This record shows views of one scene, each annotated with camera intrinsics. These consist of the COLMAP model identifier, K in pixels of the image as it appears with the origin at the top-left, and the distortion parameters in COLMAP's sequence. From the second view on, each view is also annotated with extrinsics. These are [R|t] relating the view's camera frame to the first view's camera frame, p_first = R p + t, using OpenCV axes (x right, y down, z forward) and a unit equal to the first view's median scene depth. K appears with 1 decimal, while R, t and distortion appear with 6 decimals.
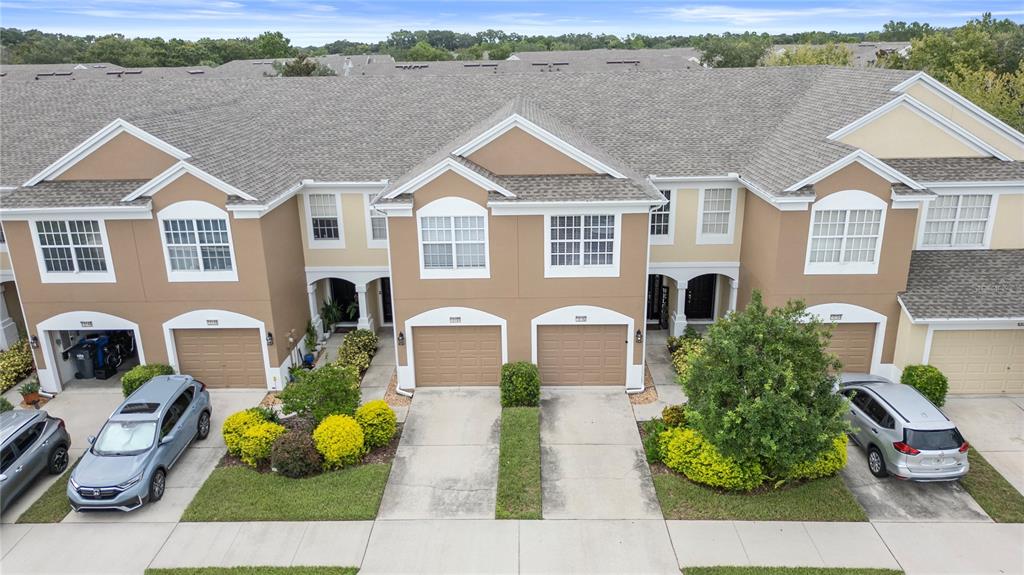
lens RADIAL K [[718.8, 0, 512.0], [0, 718.8, 287.5], [0, 0, 1]] dist [0.063498, -0.082650]
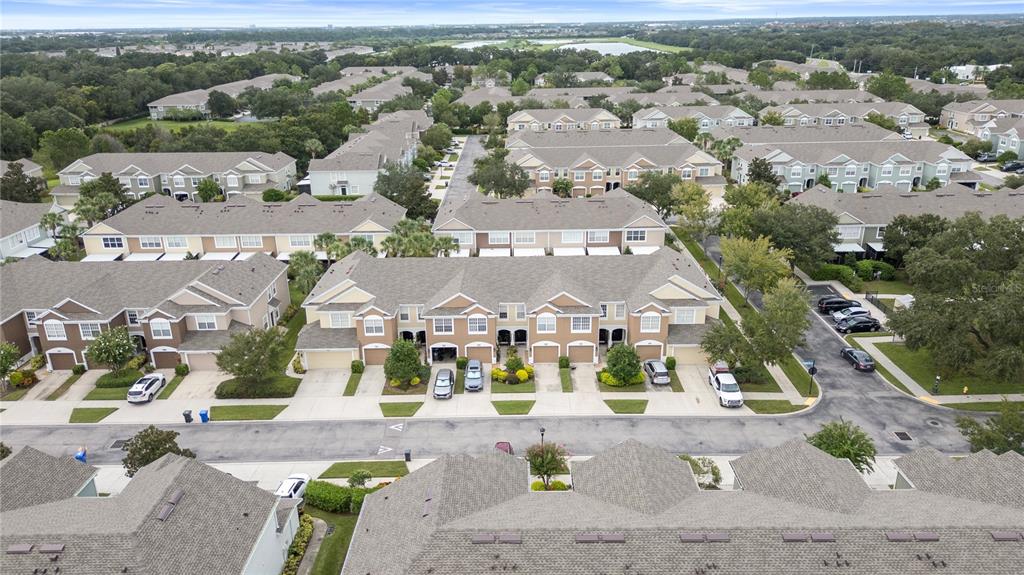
lens RADIAL K [[718.8, 0, 512.0], [0, 718.8, 287.5], [0, 0, 1]] dist [0.063498, -0.082650]
pose [[0.999702, -0.001549, 0.024377, -0.347499], [0.000805, 0.999534, 0.030525, -0.362201], [-0.024413, -0.030496, 0.999237, -2.679043]]
